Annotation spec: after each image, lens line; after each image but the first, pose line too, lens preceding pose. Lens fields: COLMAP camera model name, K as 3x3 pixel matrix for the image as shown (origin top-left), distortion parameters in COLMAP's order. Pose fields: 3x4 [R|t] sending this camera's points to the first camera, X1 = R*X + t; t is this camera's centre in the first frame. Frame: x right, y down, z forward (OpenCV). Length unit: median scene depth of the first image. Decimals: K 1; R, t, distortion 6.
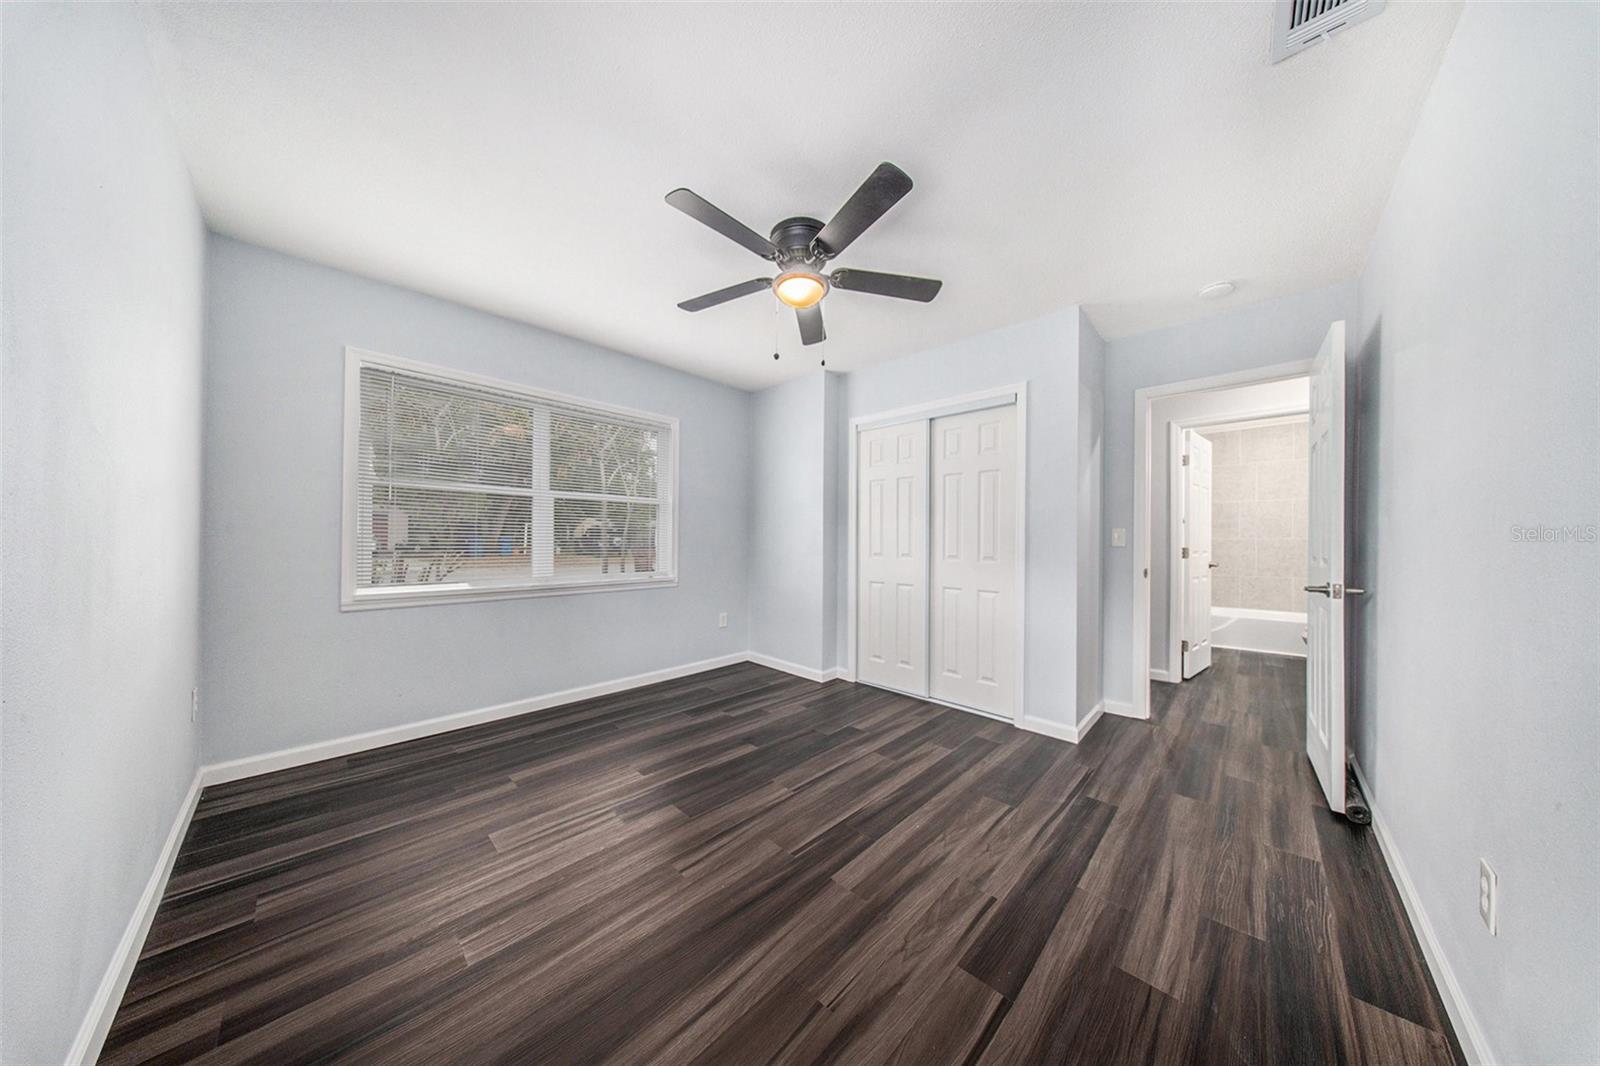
lens RADIAL K [[476.6, 0, 794.2], [0, 476.6, 533.3], [0, 0, 1]] dist [-0.001898, -0.000478]
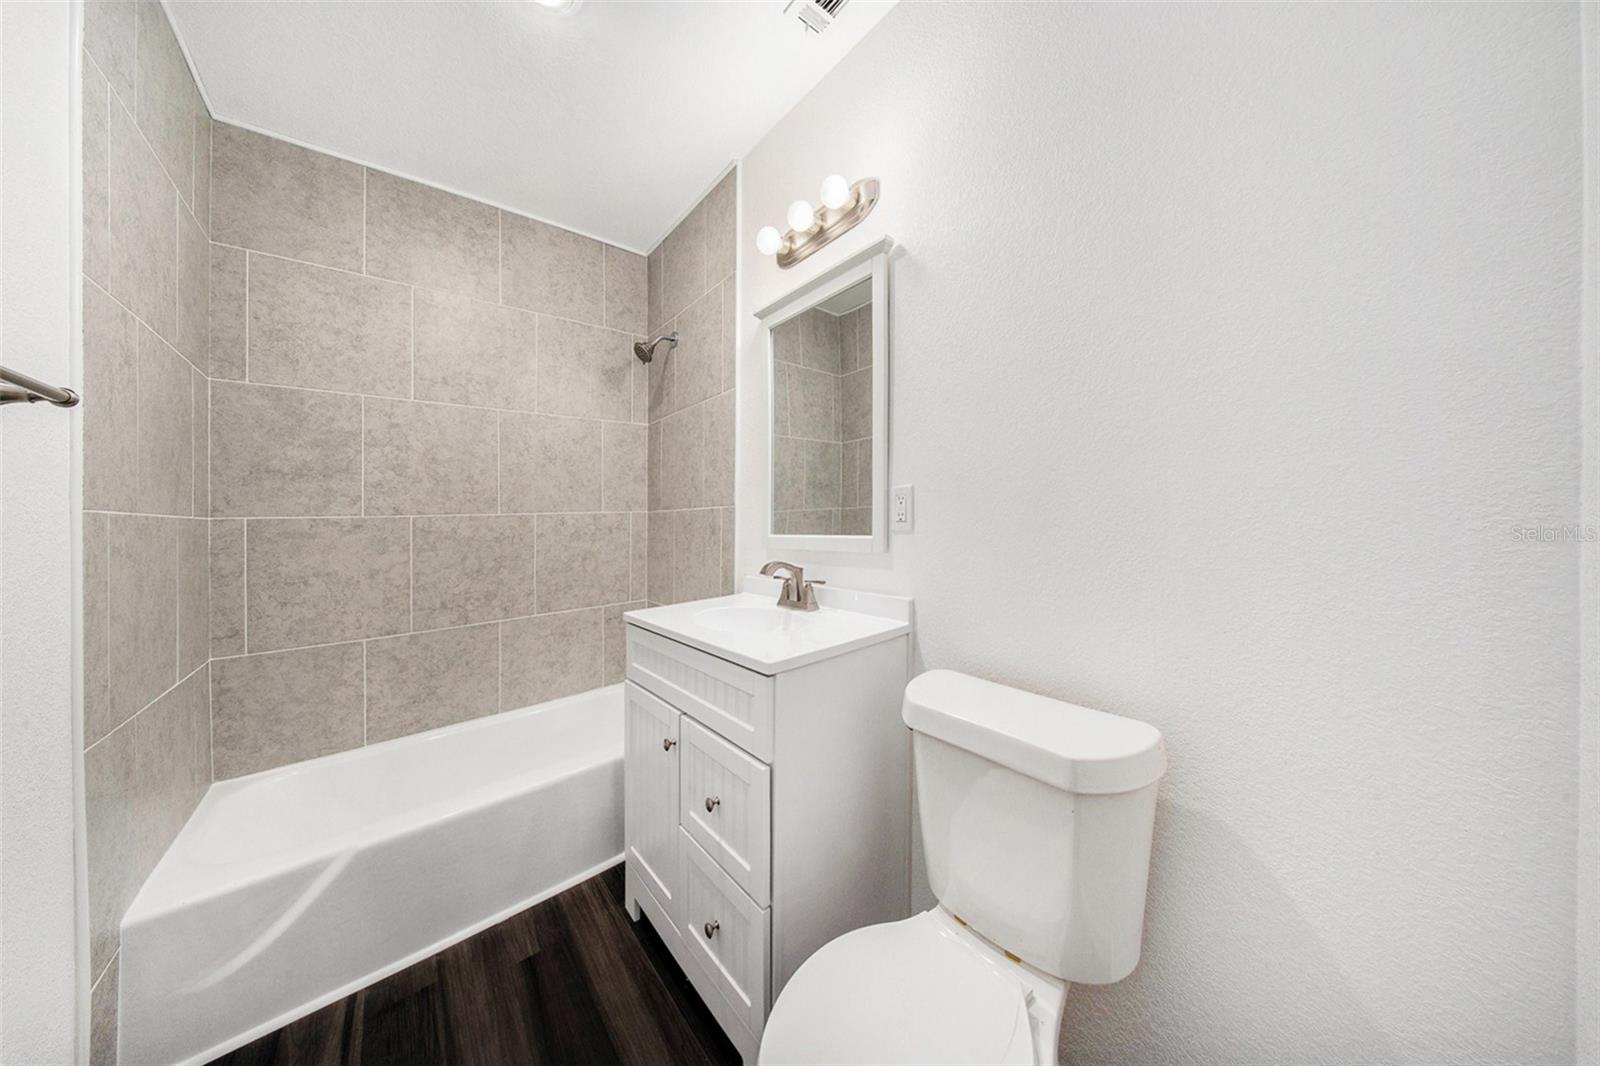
lens RADIAL K [[476.6, 0, 786.6], [0, 476.6, 526.9], [0, 0, 1]] dist [-0.001898, -0.000478]
pose [[0.101725, -0.008644, 0.994775, 0.637675], [-0.005266, 0.999944, 0.009228, 0.014401], [-0.994799, -0.006177, 0.101674, 0.672862]]
